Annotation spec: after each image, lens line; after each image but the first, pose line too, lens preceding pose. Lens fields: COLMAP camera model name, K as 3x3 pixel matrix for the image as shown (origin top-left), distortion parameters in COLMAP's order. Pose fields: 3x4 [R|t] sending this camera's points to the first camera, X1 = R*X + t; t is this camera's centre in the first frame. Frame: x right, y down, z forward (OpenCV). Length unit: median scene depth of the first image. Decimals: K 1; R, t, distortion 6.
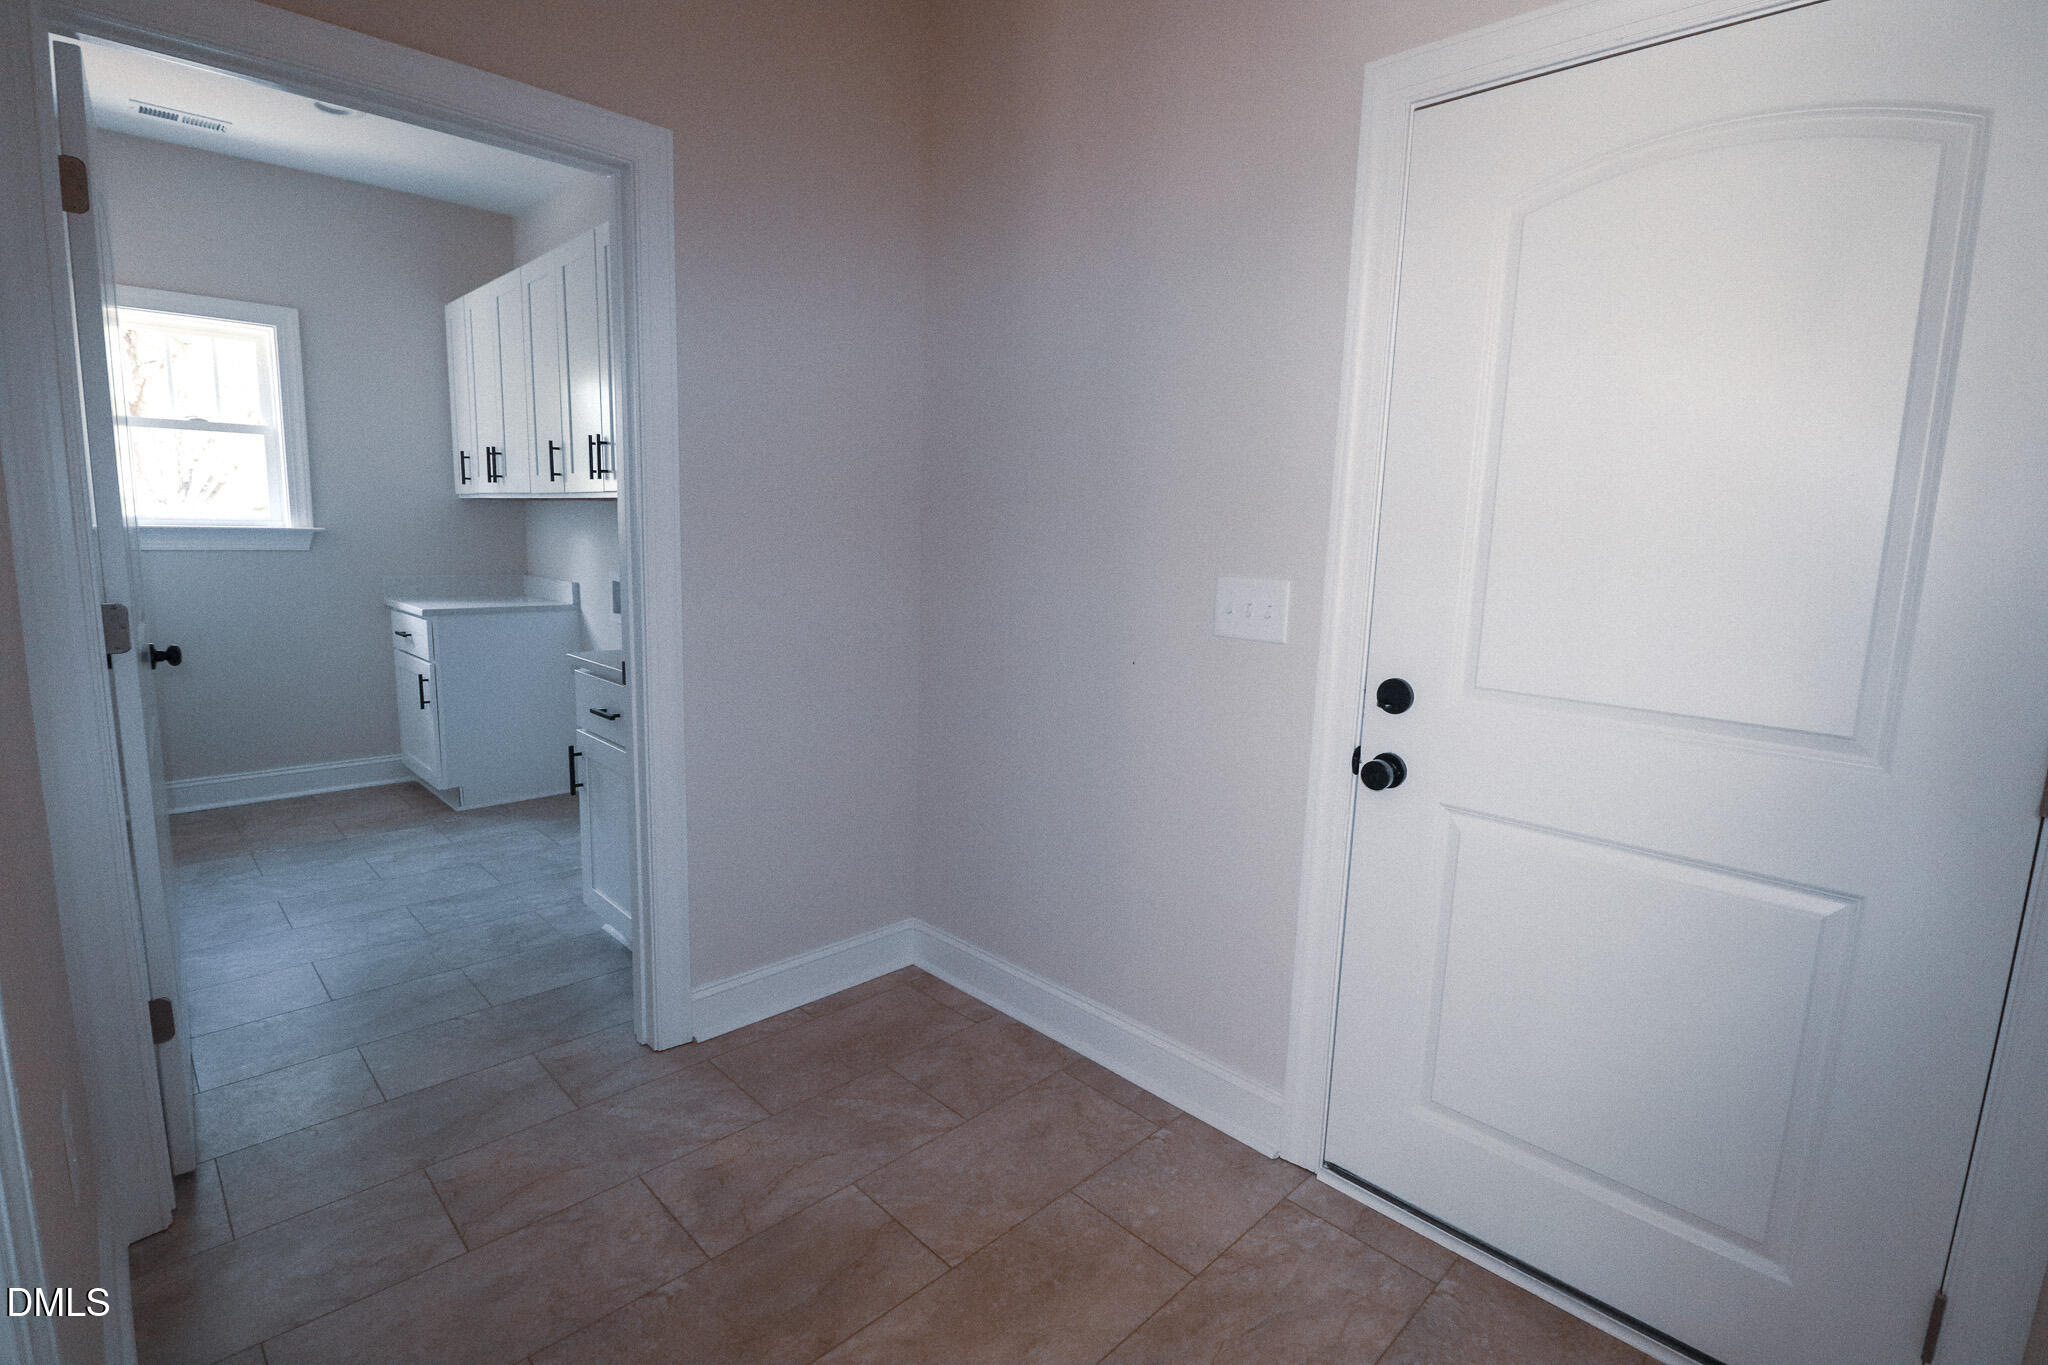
lens RADIAL K [[951.8, 0, 1025.4], [0, 951.8, 670.3], [0, 0, 1]] dist [-0.000076, -0.011466]
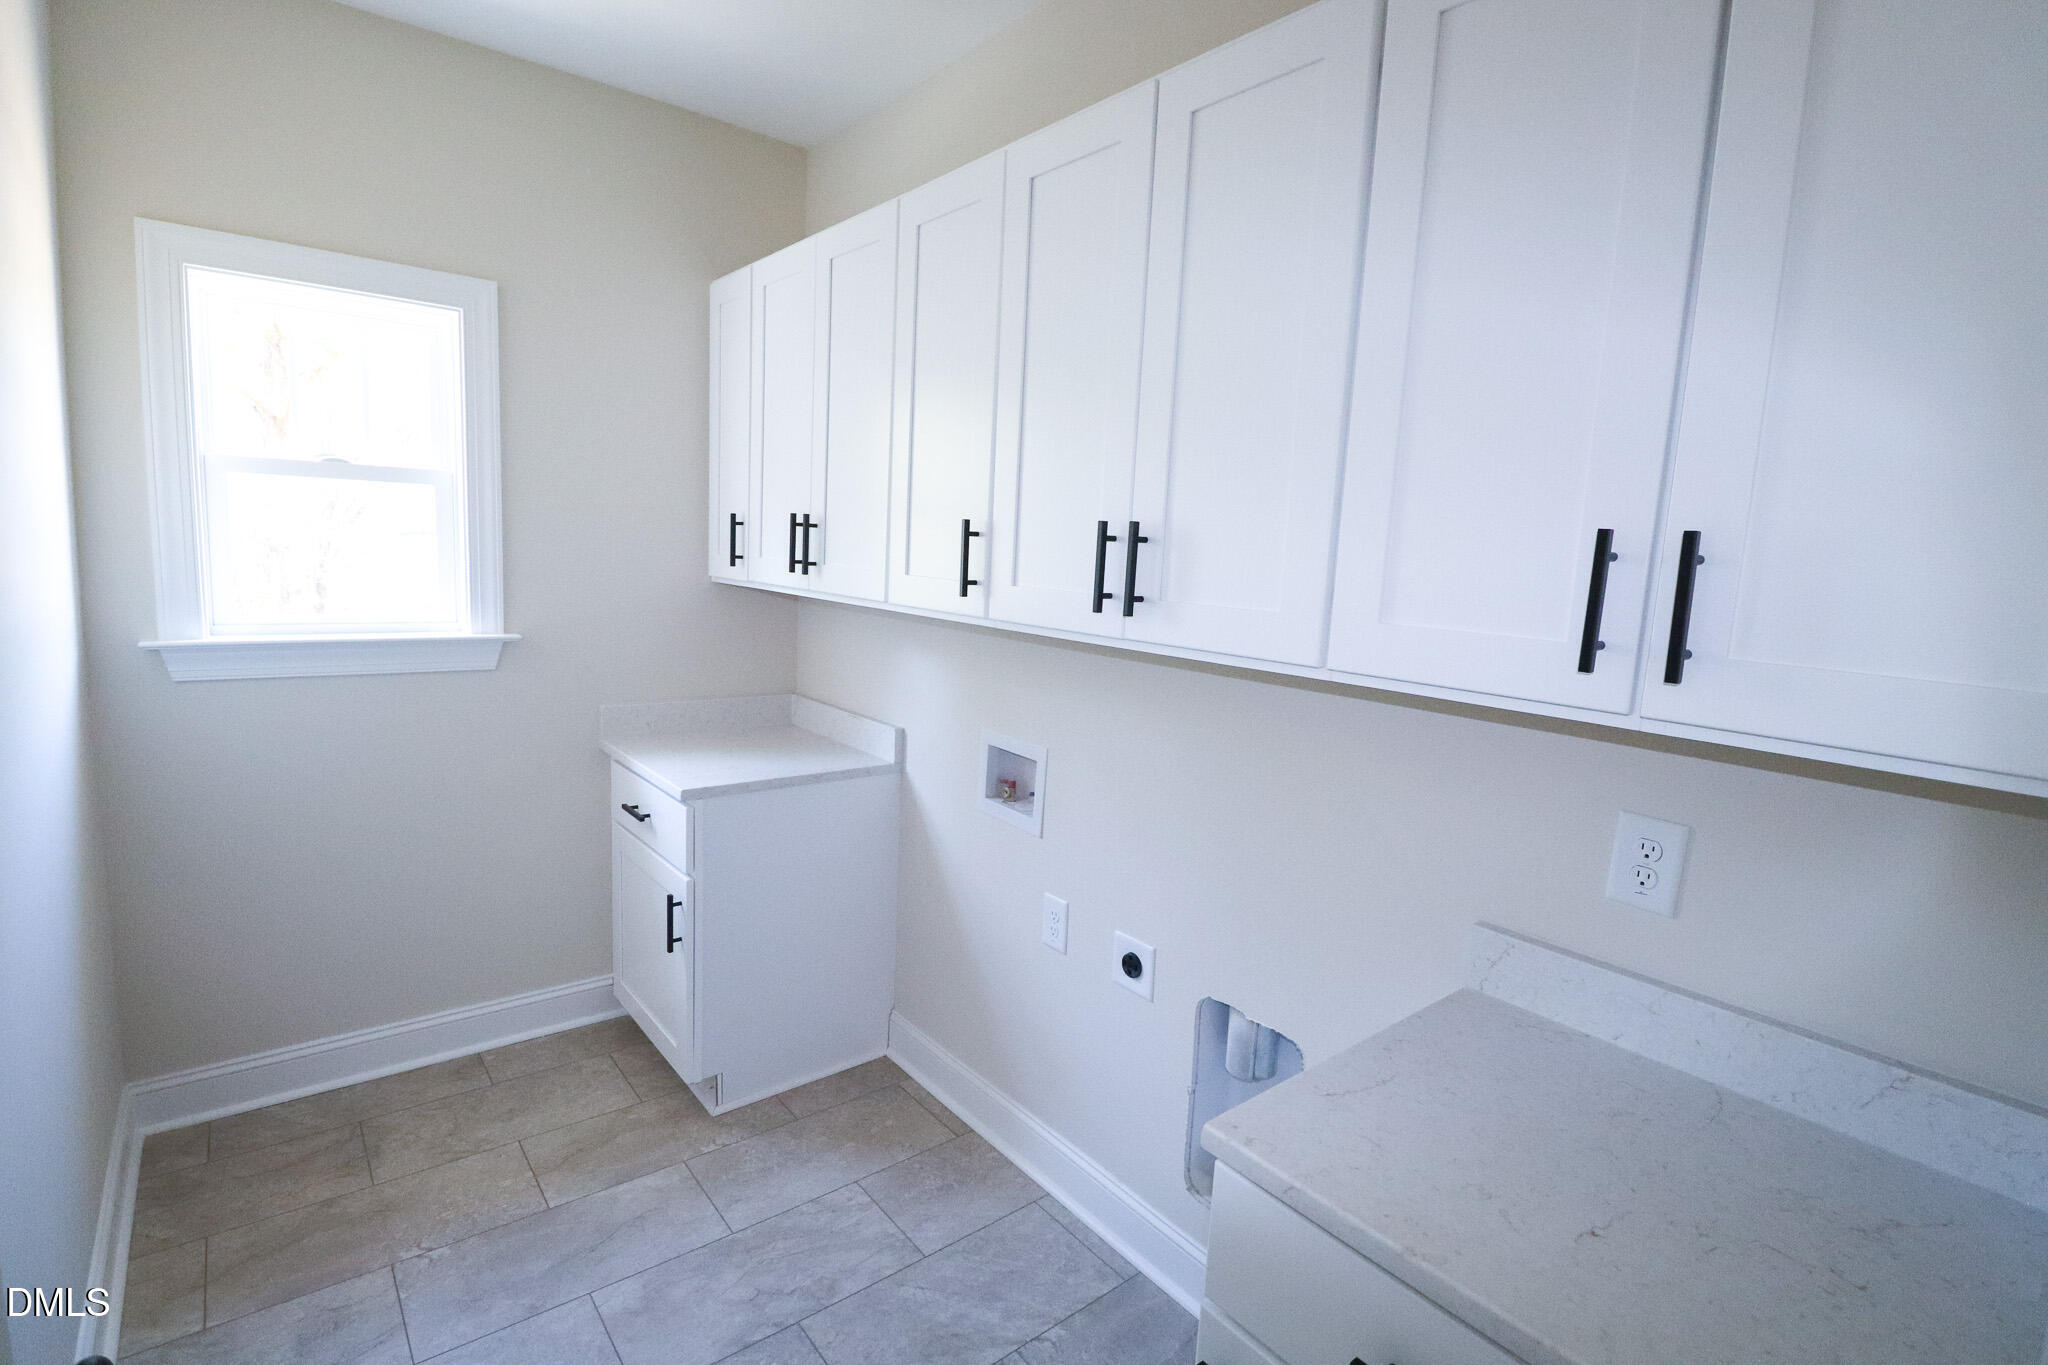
lens RADIAL K [[951.8, 0, 1025.4], [0, 951.8, 670.3], [0, 0, 1]] dist [-0.000076, -0.011466]
pose [[0.995992, 0.038709, -0.080633, -0.365515], [-0.040565, 0.998945, -0.021503, -0.128089], [0.079716, 0.024688, 0.996512, 0.414376]]
